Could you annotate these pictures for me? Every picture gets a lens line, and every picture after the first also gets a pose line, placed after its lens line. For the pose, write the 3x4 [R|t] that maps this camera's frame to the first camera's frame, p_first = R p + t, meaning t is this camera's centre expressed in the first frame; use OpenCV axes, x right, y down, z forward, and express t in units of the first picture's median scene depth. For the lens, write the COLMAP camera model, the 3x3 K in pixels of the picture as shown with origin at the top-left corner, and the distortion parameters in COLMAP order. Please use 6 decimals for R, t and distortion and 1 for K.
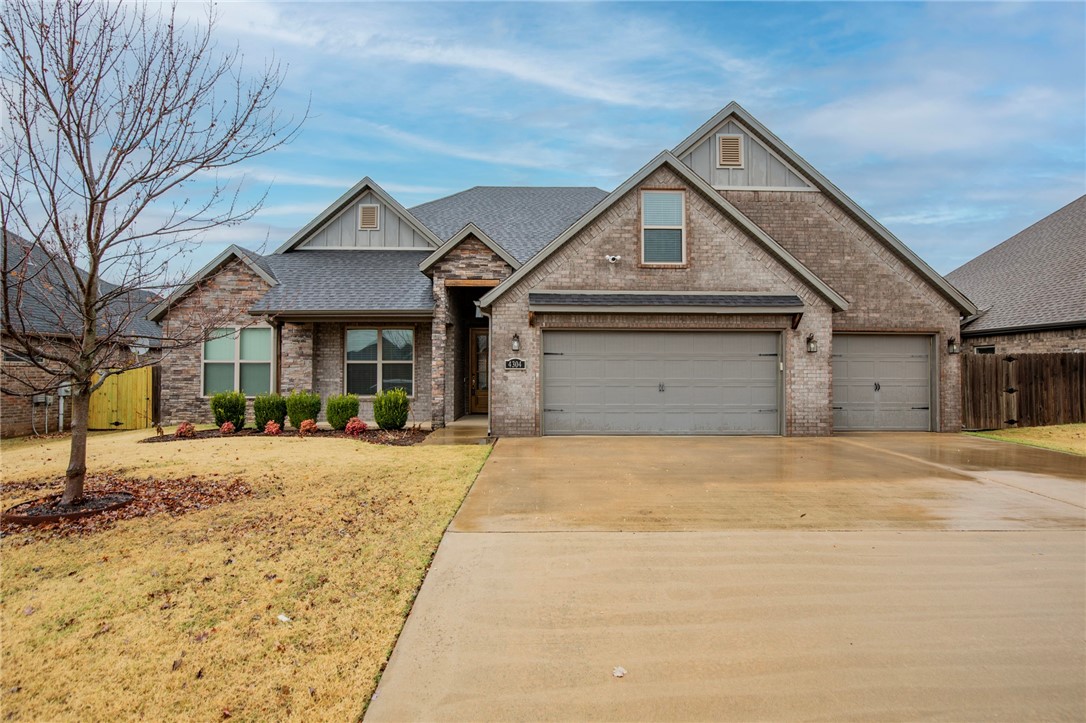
lens RADIAL K [[490.7, 0, 543.0], [0, 490.7, 361.5], [0, 0, 1]] dist [-0.022101, 0.000259]
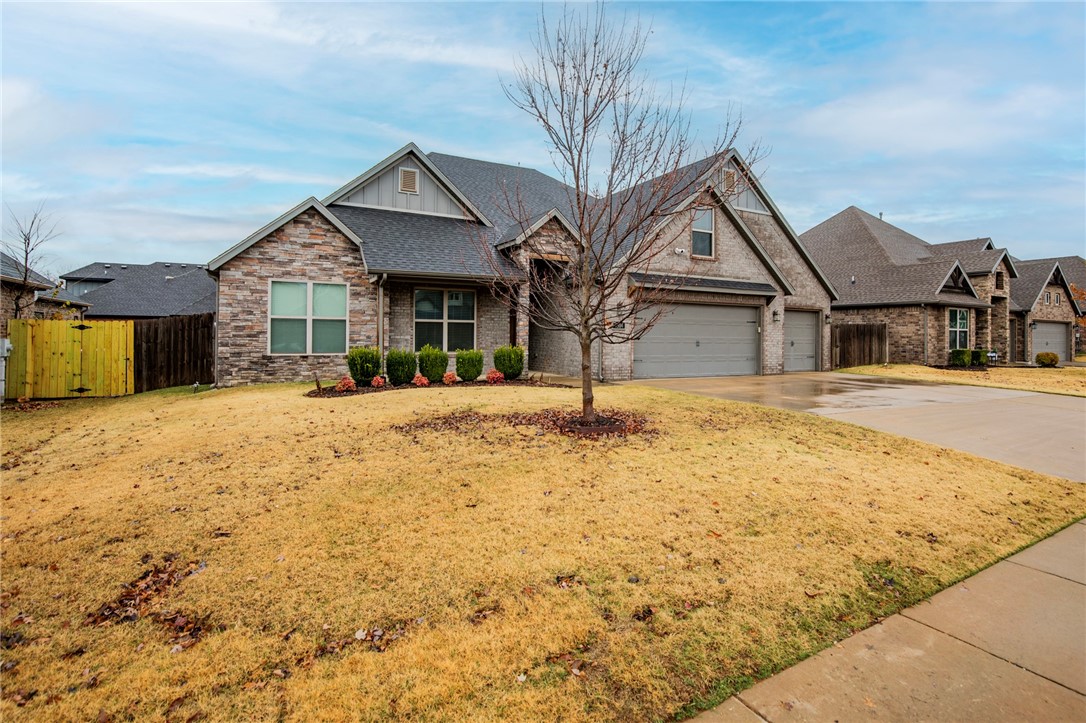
lens RADIAL K [[500.4, 0, 535.2], [0, 500.4, 333.5], [0, 0, 1]] dist [-0.018755, 0.000072]
pose [[0.905229, 0.009484, 0.424819, -0.766634], [-0.018508, 0.999682, 0.017119, 0.007248], [-0.424521, -0.023359, 0.905117, -0.108308]]
